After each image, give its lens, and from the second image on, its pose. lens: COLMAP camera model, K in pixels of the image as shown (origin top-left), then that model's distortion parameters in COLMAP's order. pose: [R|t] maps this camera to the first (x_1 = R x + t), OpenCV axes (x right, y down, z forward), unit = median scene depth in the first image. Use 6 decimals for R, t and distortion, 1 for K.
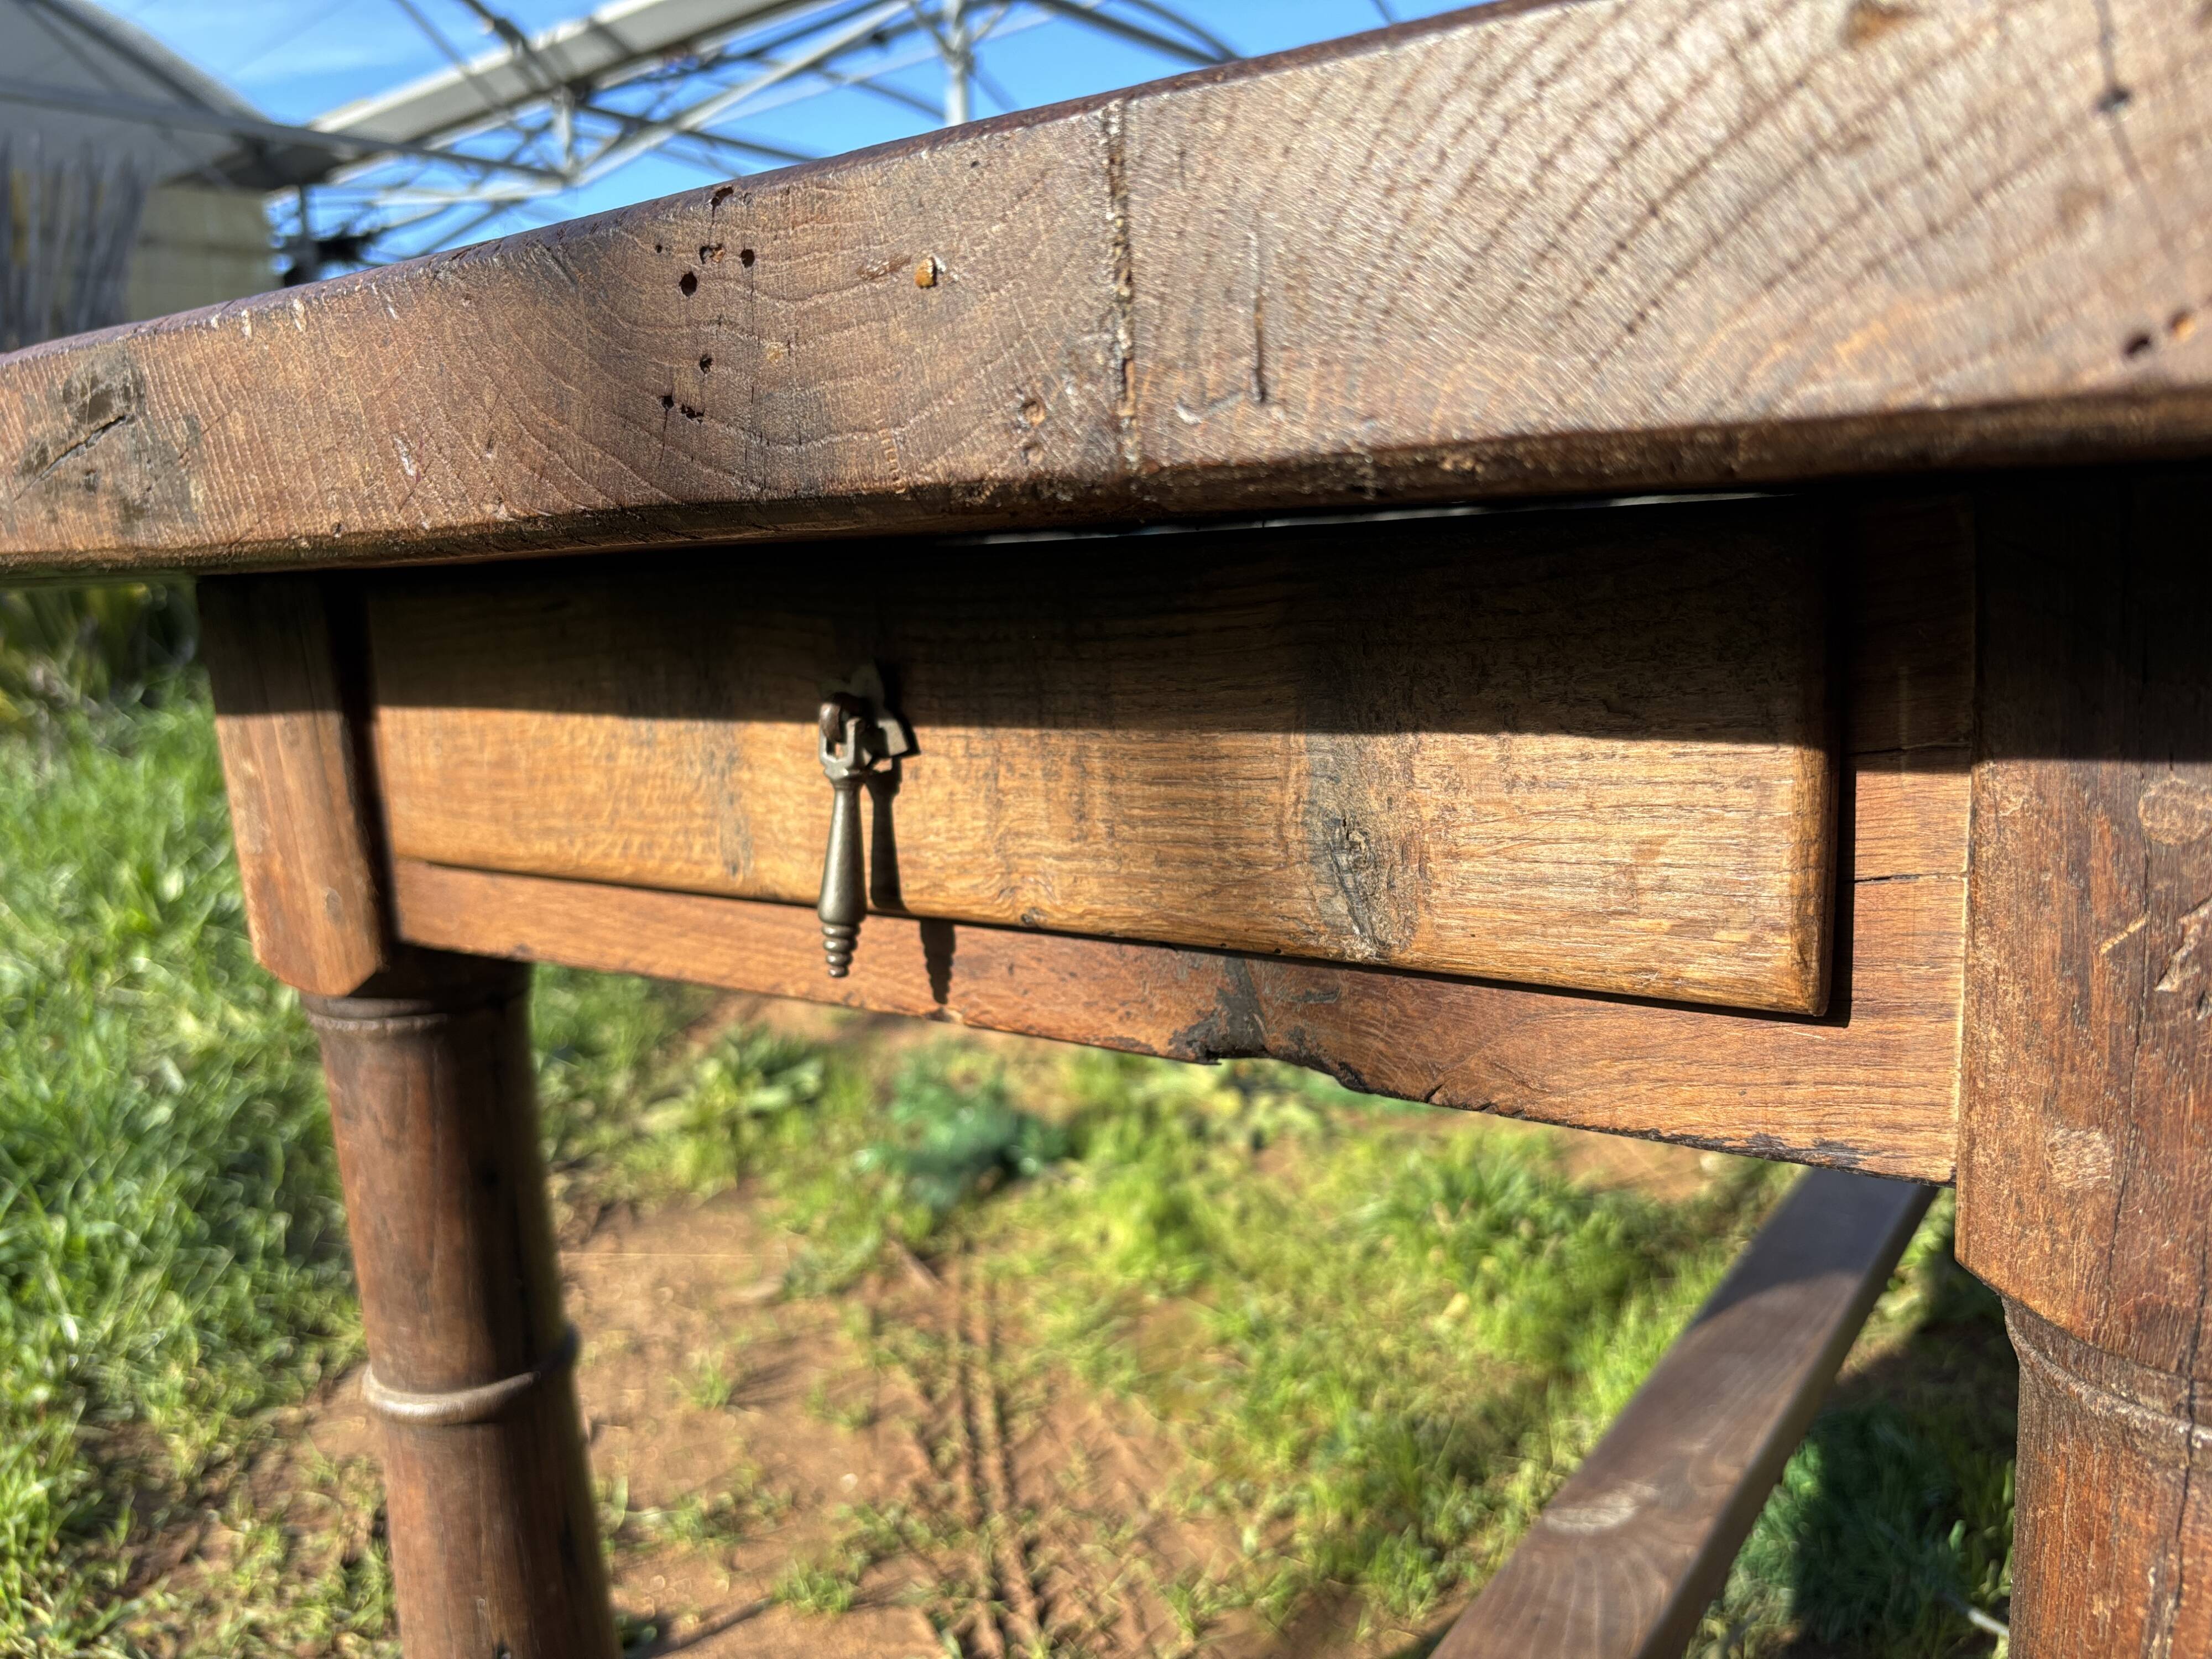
lens RADIAL K [[1675.4, 0, 1099.9], [0, 1675.4, 868.5], [0, 0, 1]] dist [0.037215, -0.062888]
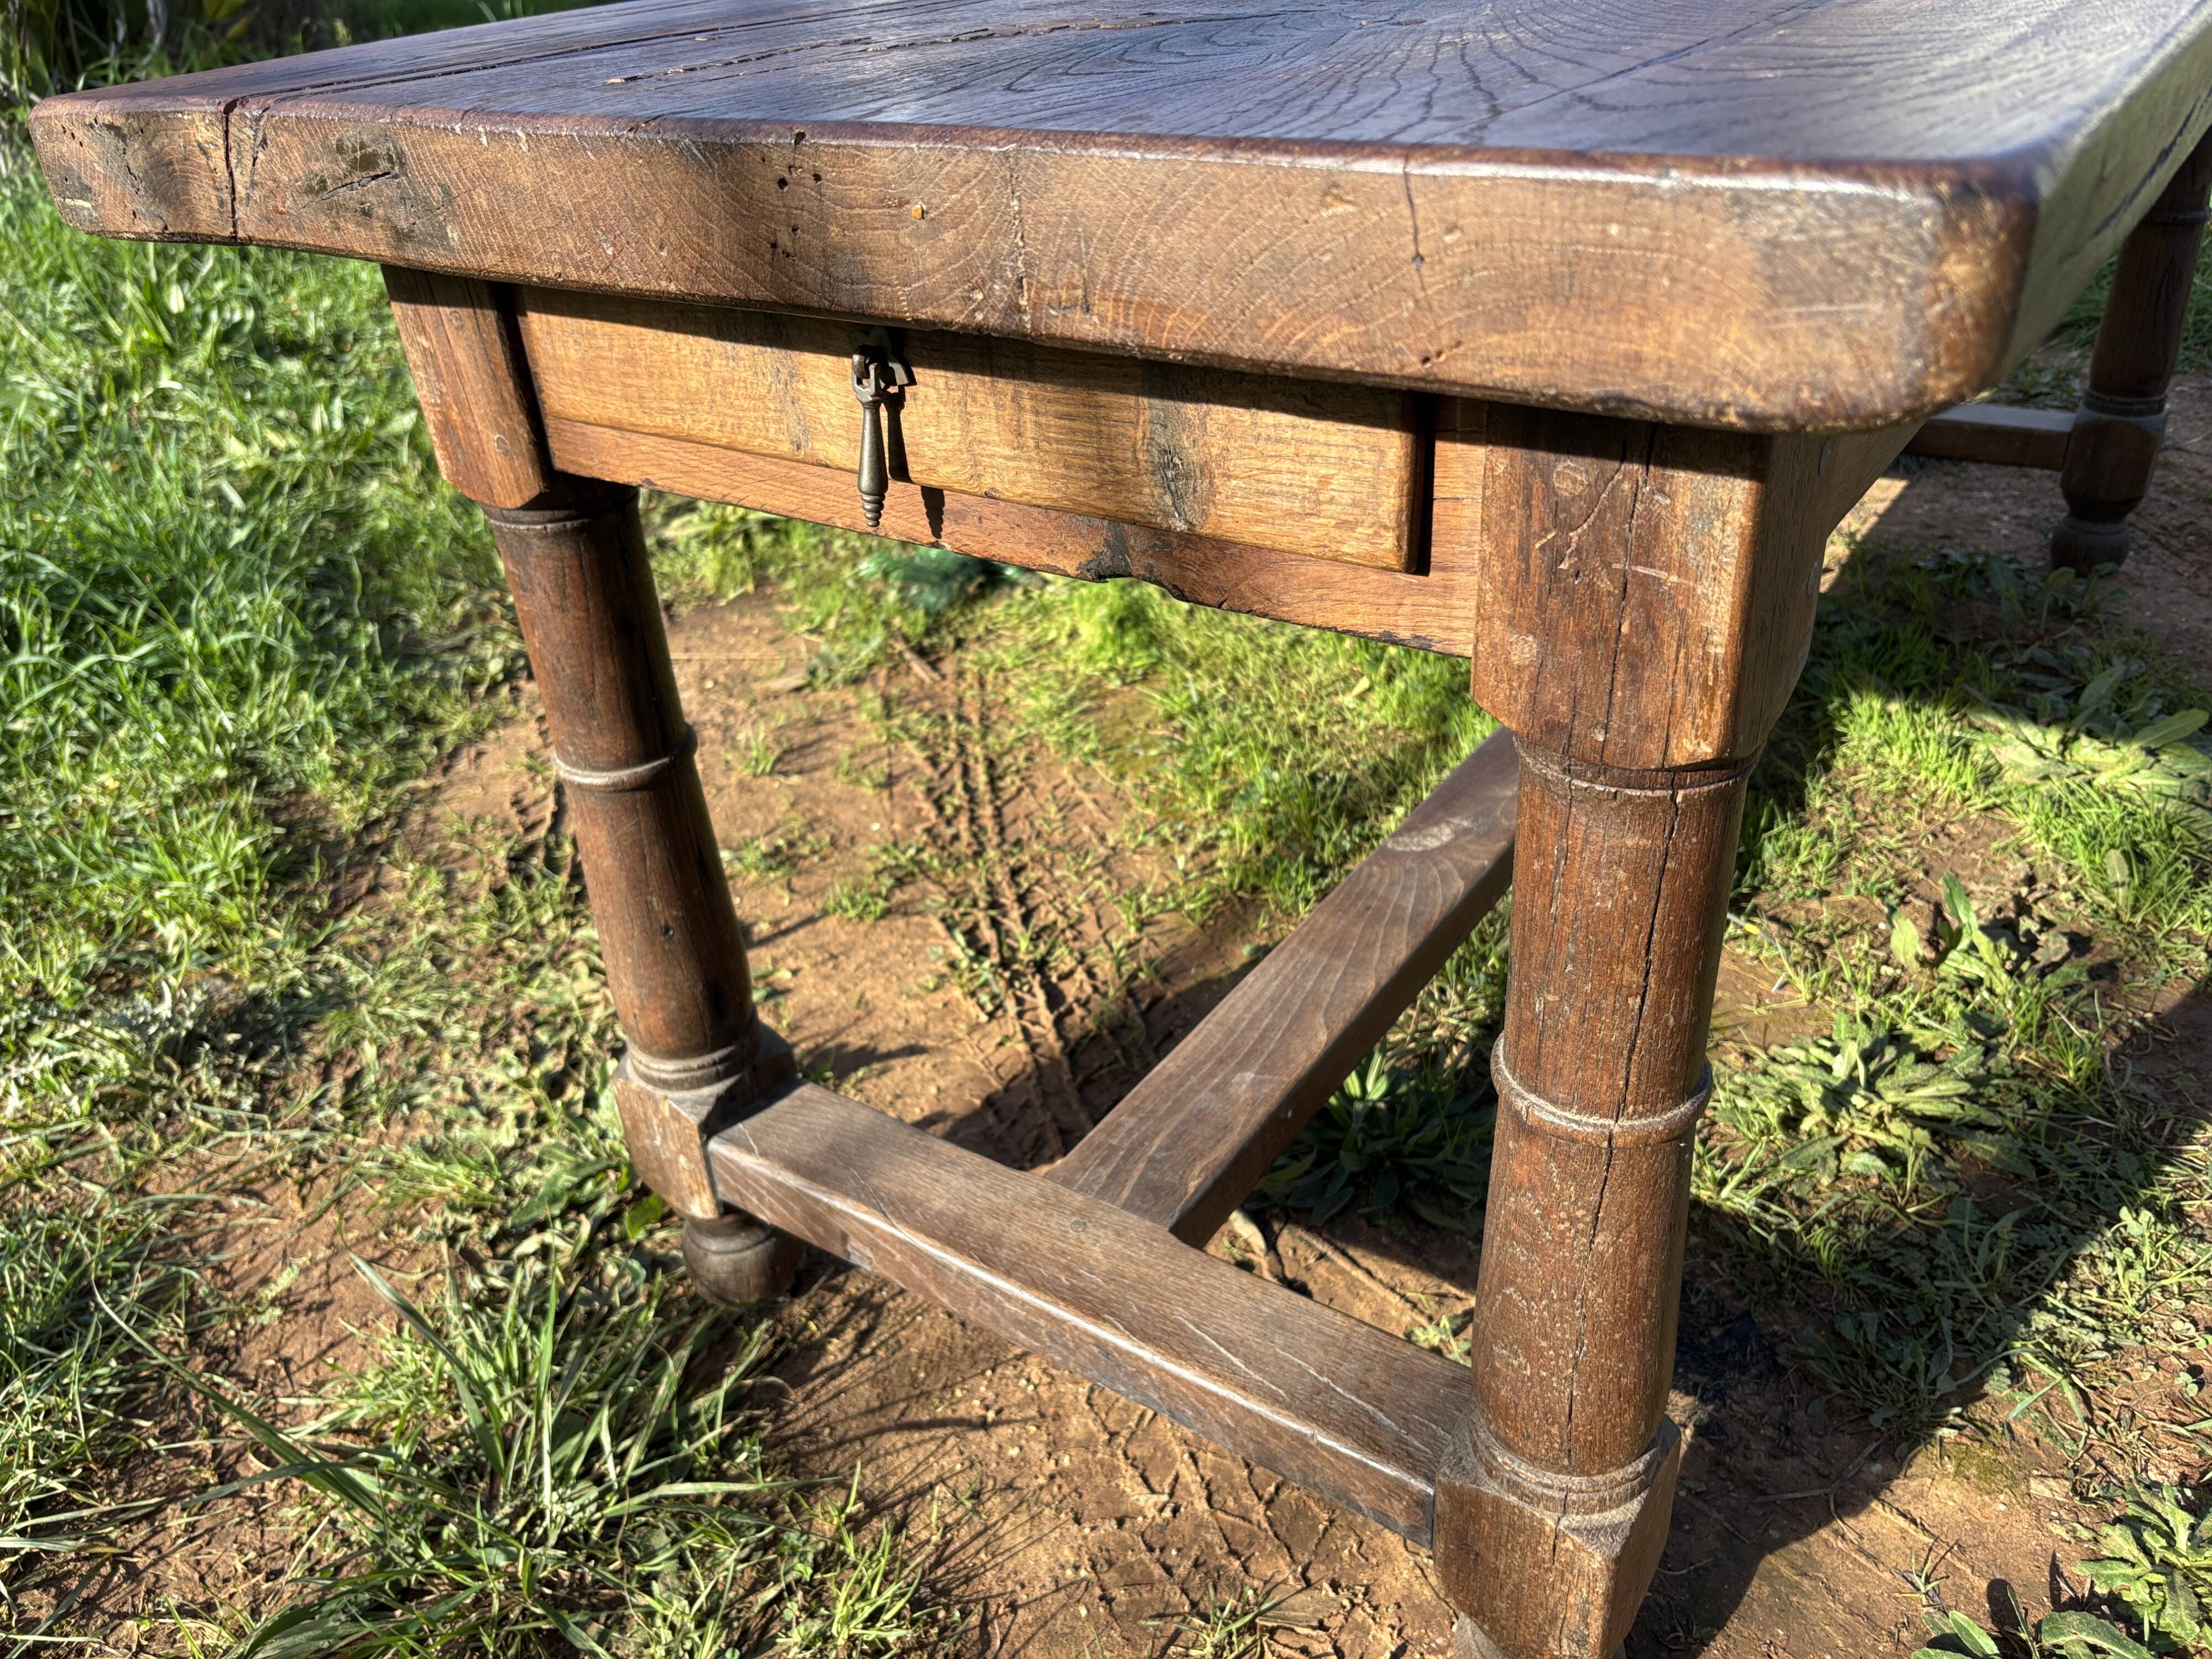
lens RADIAL K [[1668.2, 0, 1106.0], [0, 1668.2, 829.5], [0, 0, 1]] dist [0.037669, -0.031576]
pose [[0.999844, -0.015397, 0.008604, 0.017962], [0.011543, 0.940044, 0.340859, -0.074183], [-0.013336, -0.340707, 0.940075, -0.221938]]
